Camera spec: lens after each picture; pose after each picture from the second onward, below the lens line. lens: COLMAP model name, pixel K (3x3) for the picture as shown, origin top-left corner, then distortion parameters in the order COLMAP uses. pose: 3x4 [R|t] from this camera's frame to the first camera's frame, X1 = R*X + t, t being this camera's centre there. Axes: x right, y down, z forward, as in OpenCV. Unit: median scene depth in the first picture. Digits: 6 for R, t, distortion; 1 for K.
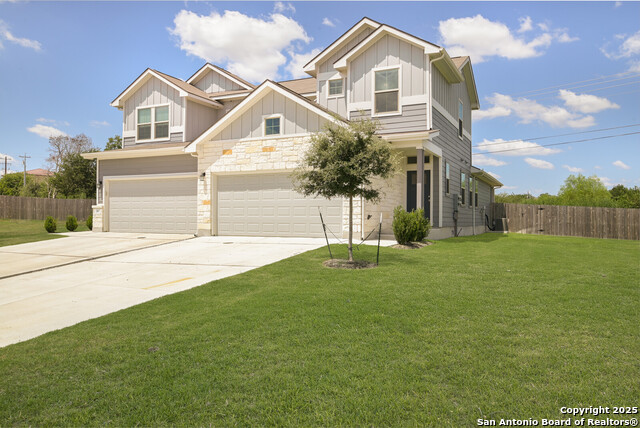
lens RADIAL K [[499.7, 0, 320.8], [0, 499.7, 213.1], [0, 0, 1]] dist [0.009946, -0.002101]
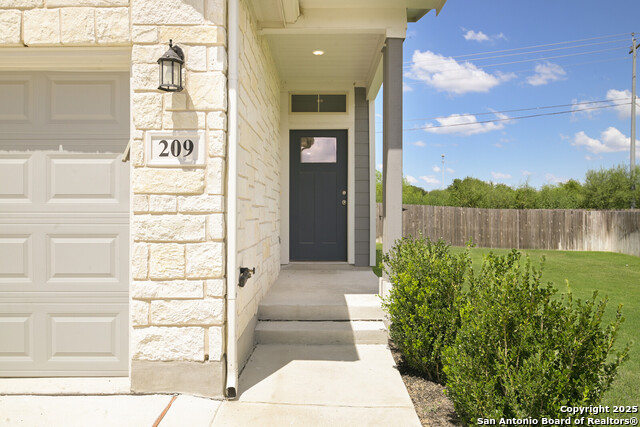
lens RADIAL K [[499.7, 0, 321.2], [0, 499.7, 212.8], [0, 0, 1]] dist [0.009946, -0.002101]
pose [[0.907500, -0.000917, 0.420052, 0.014173], [-0.005451, 0.999888, 0.013959, -0.013822], [-0.420017, -0.014958, 0.907393, 0.391560]]
